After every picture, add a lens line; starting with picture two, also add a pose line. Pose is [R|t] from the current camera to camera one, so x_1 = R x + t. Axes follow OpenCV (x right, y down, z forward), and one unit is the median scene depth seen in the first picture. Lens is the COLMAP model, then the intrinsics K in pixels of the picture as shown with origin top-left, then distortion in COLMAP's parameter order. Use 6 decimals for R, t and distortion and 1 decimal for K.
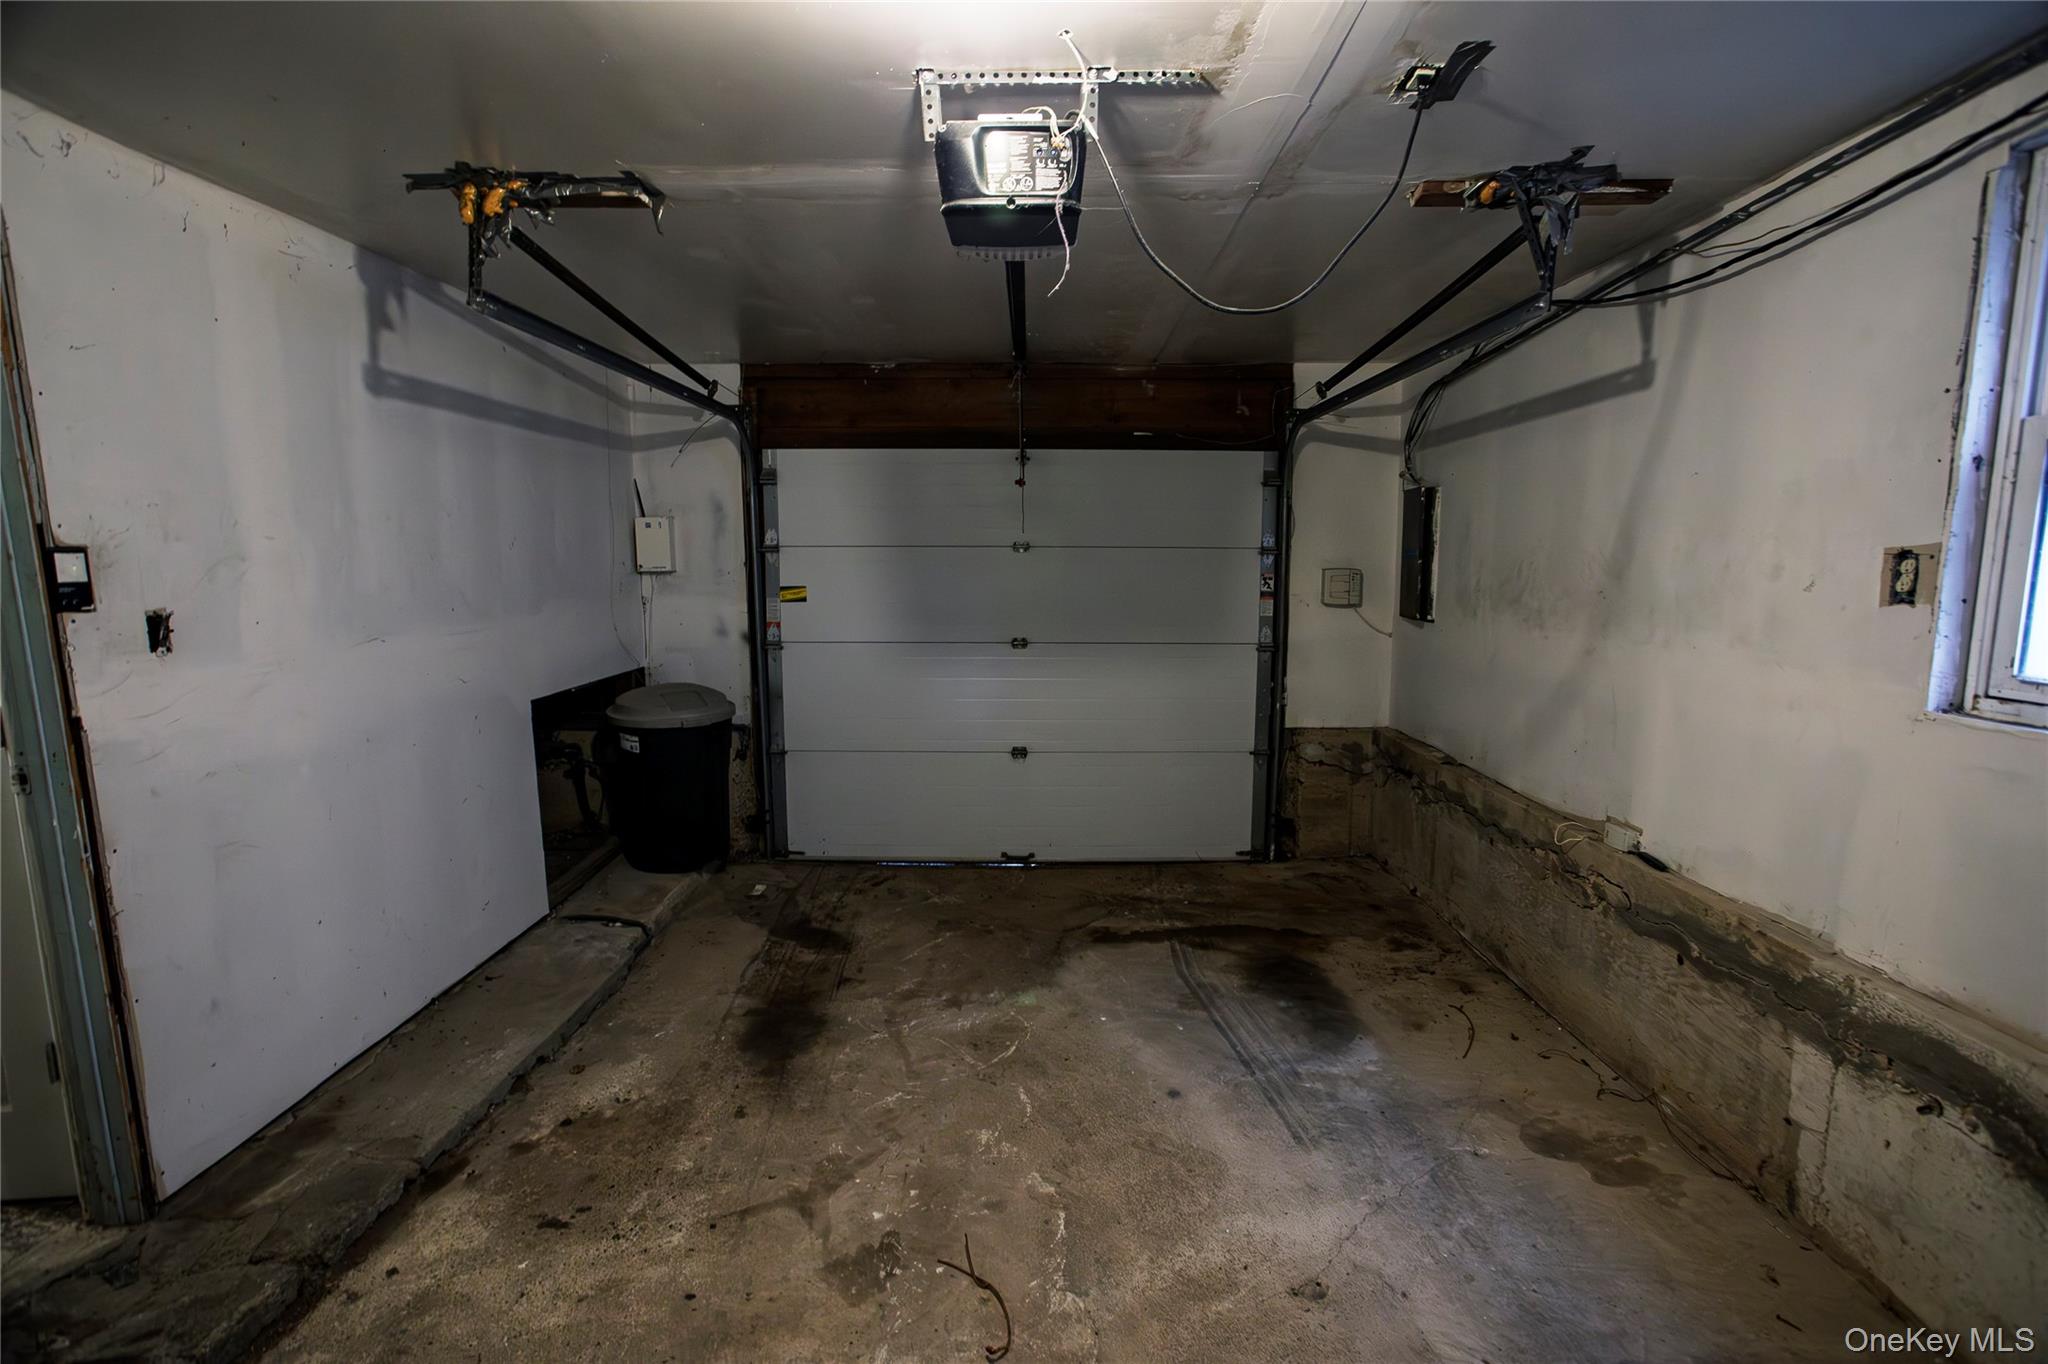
lens RADIAL K [[1015.3, 0, 1038.1], [0, 1015.3, 699.1], [0, 0, 1]] dist [-0.072493, 0.040873]
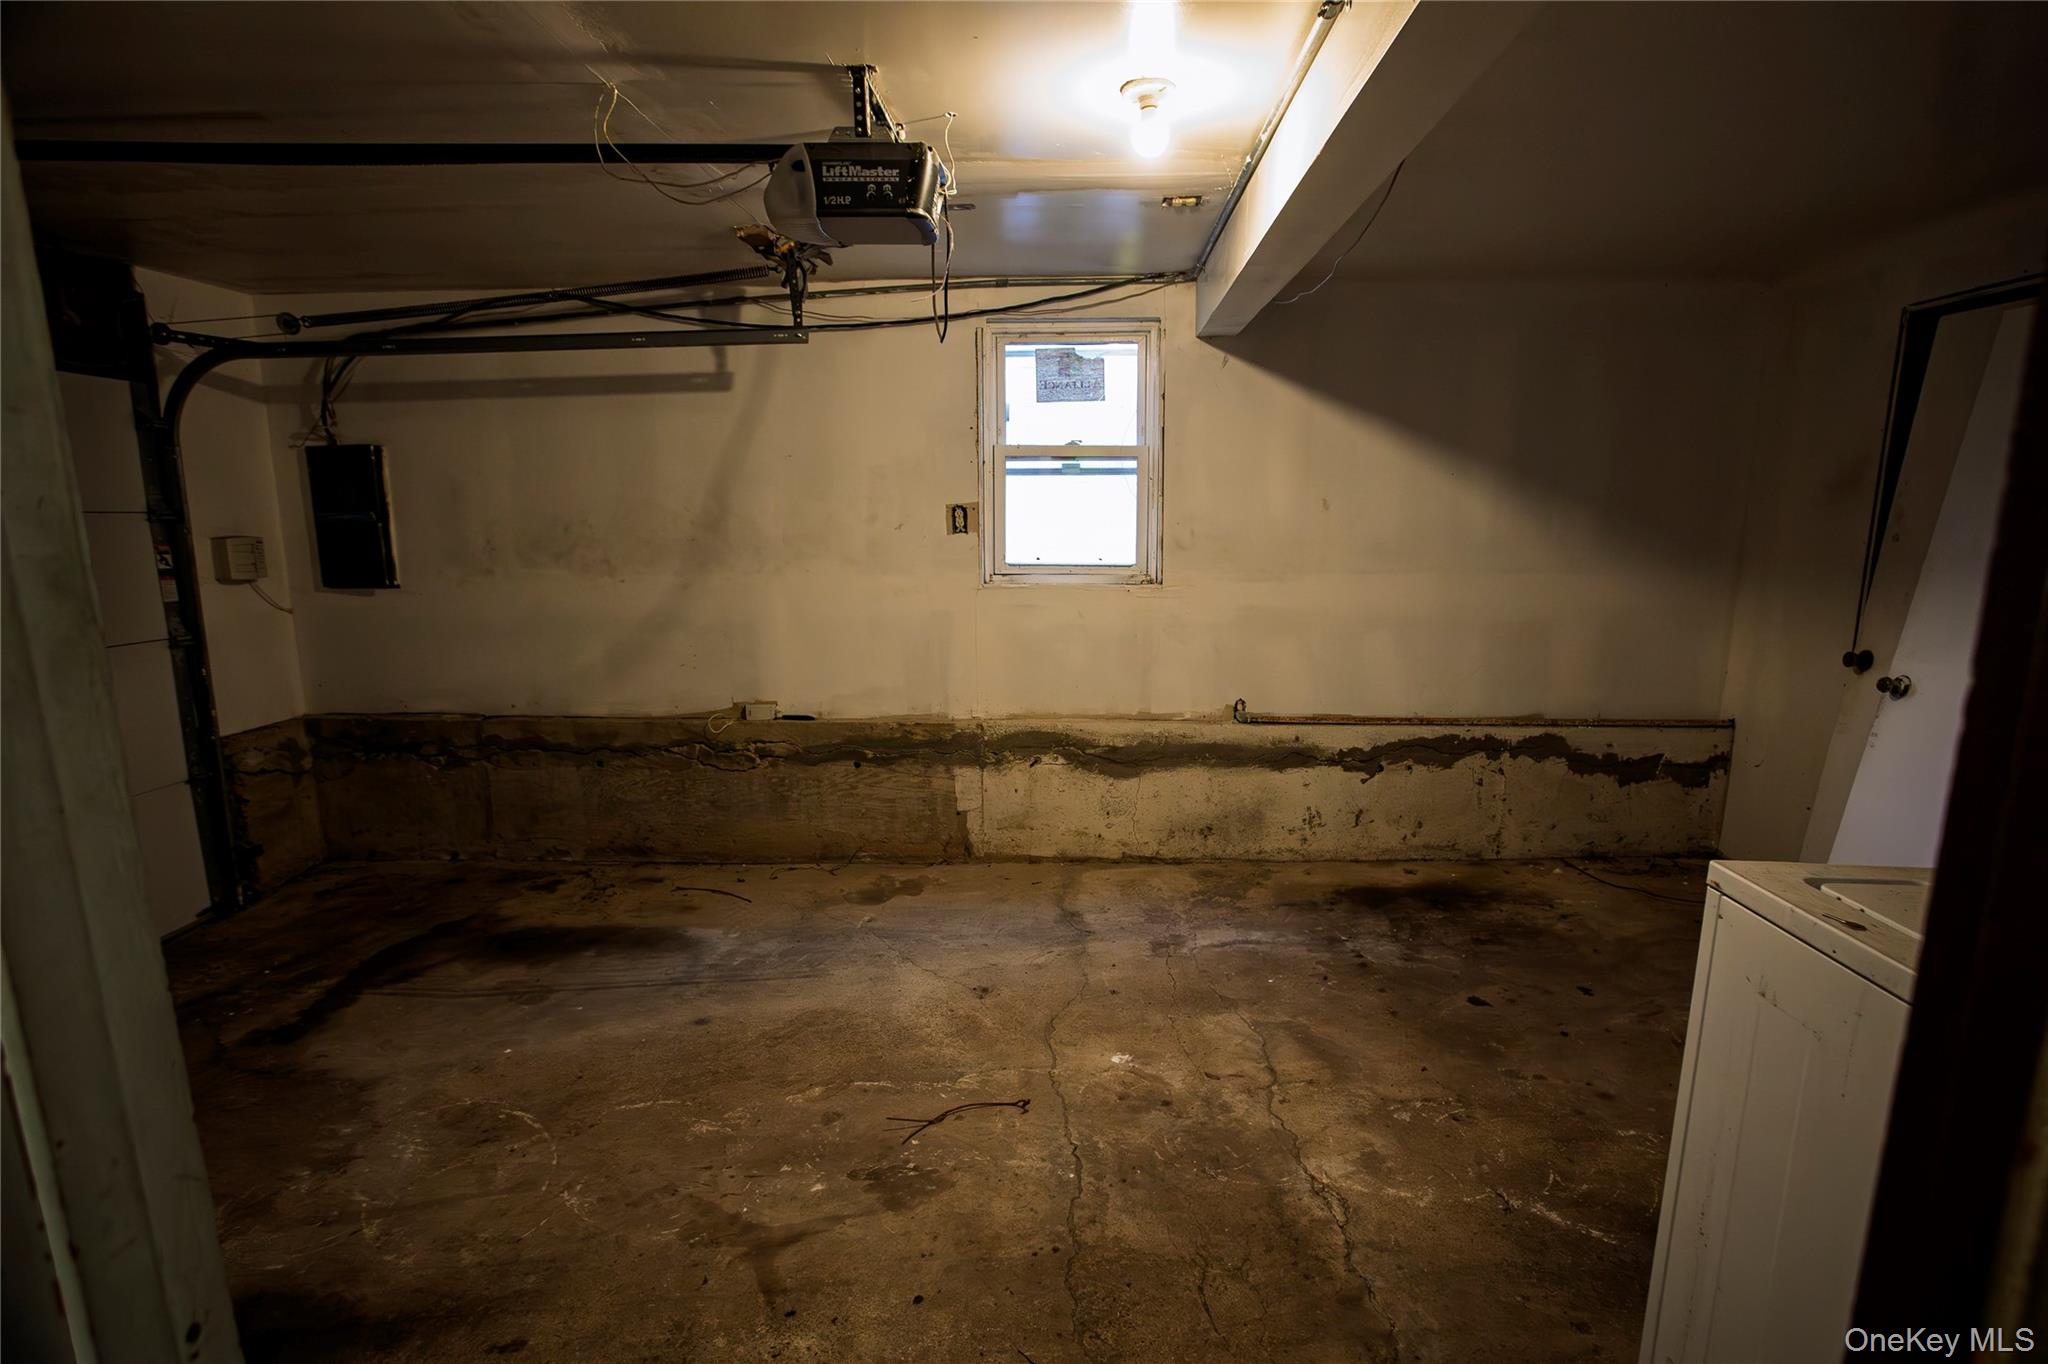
lens RADIAL K [[1015.3, 0, 1038.1], [0, 1015.3, 699.1], [0, 0, 1]] dist [-0.072493, 0.040873]
pose [[0.048749, -0.183212, 0.981864, -0.837569], [0.148511, 0.973435, 0.174266, -0.073361], [-0.987709, 0.137322, 0.074663, 0.526202]]
